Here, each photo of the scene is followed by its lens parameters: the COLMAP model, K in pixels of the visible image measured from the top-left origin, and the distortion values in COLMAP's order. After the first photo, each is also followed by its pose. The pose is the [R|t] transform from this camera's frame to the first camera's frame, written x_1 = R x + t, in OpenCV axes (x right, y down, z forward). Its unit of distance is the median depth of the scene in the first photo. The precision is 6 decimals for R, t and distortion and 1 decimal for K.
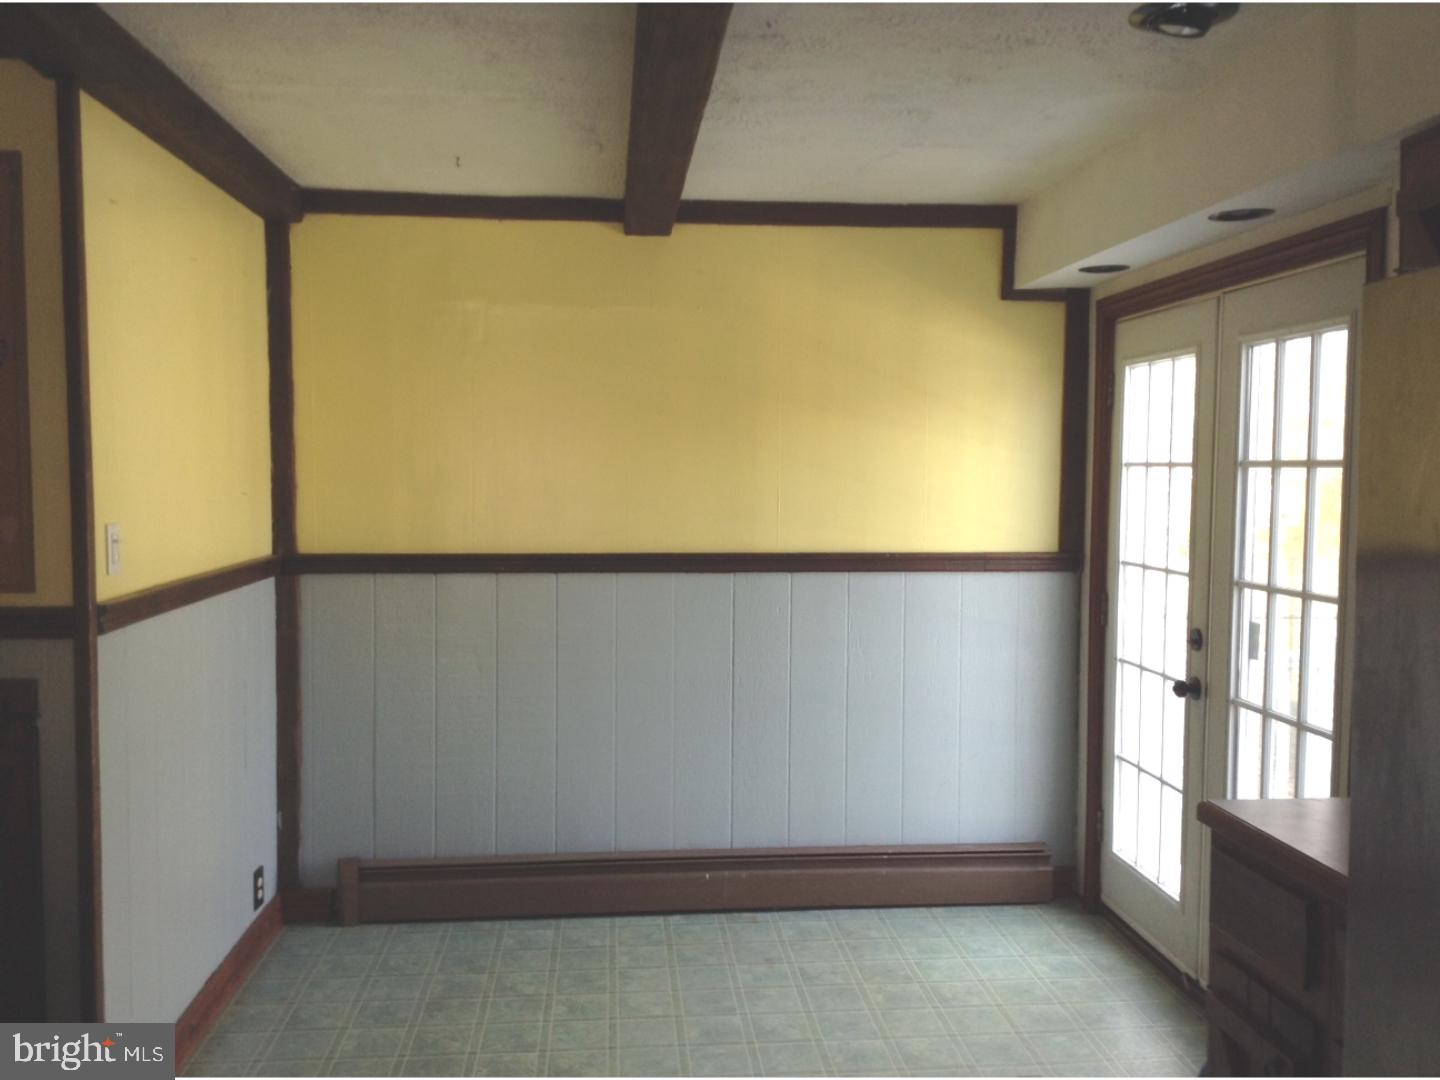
lens RADIAL K [[1326.1, 0, 716.4], [0, 1326.1, 541.4], [0, 0, 1]] dist [0.045711, 0.000000]
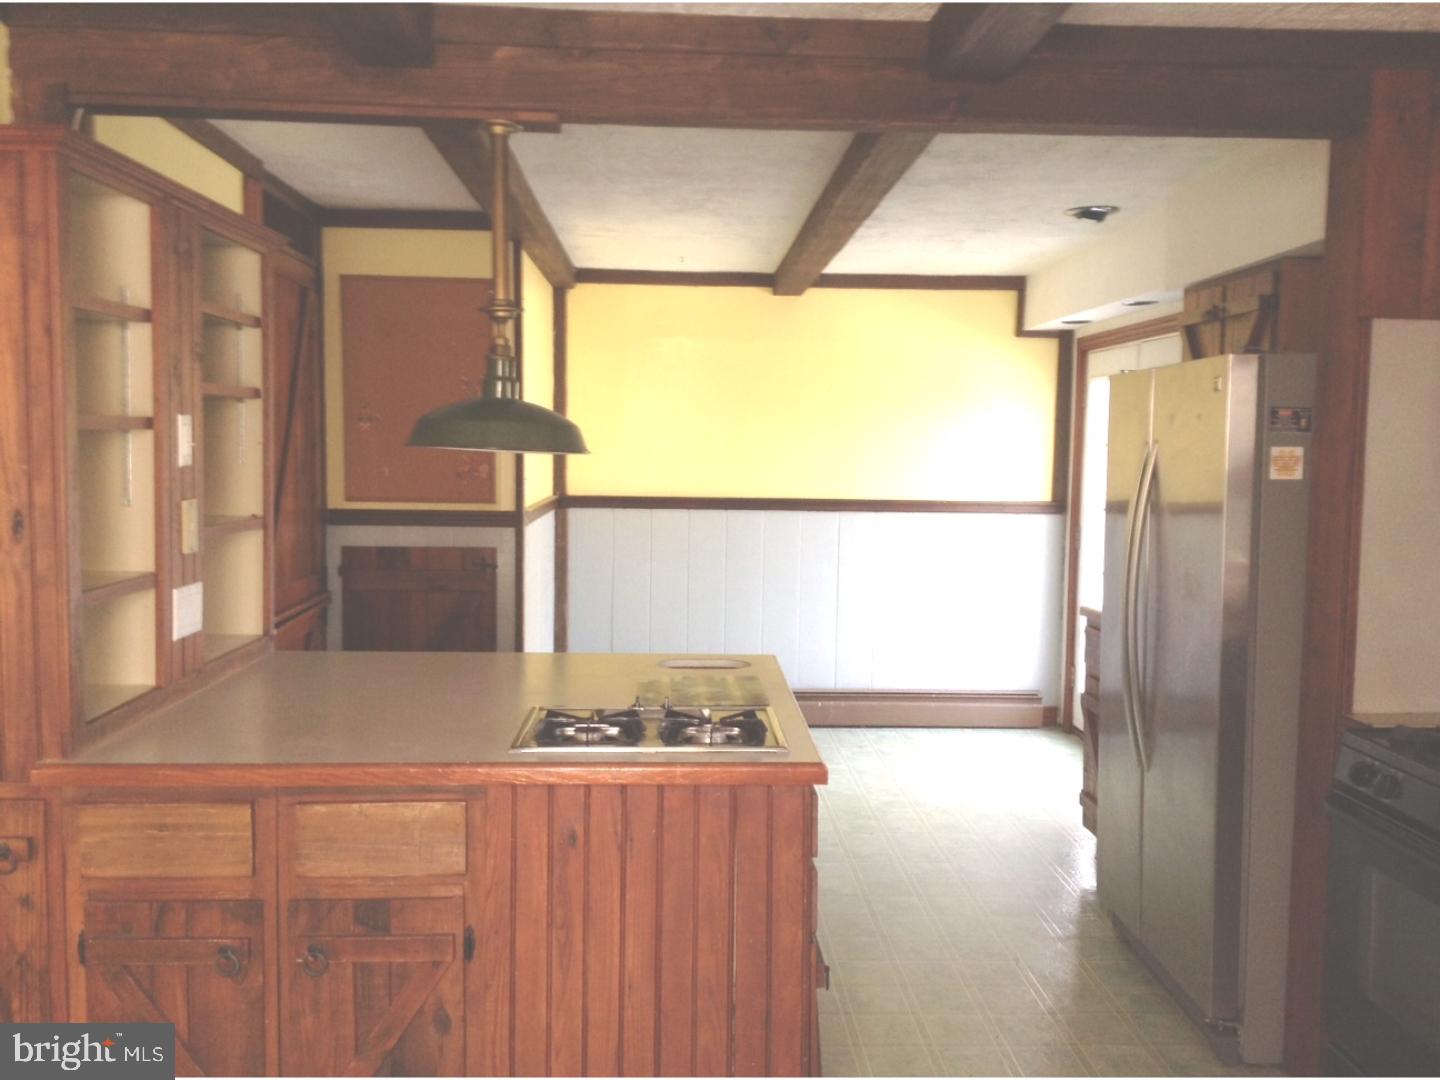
lens RADIAL K [[1326.1, 0, 724.9], [0, 1326.1, 540.8], [0, 0, 1]] dist [0.045711, 0.000000]
pose [[0.998998, 0.013802, -0.042578, -0.055413], [-0.013118, 0.999781, 0.016307, 0.035089], [0.042794, -0.015732, 0.998960, -0.576475]]
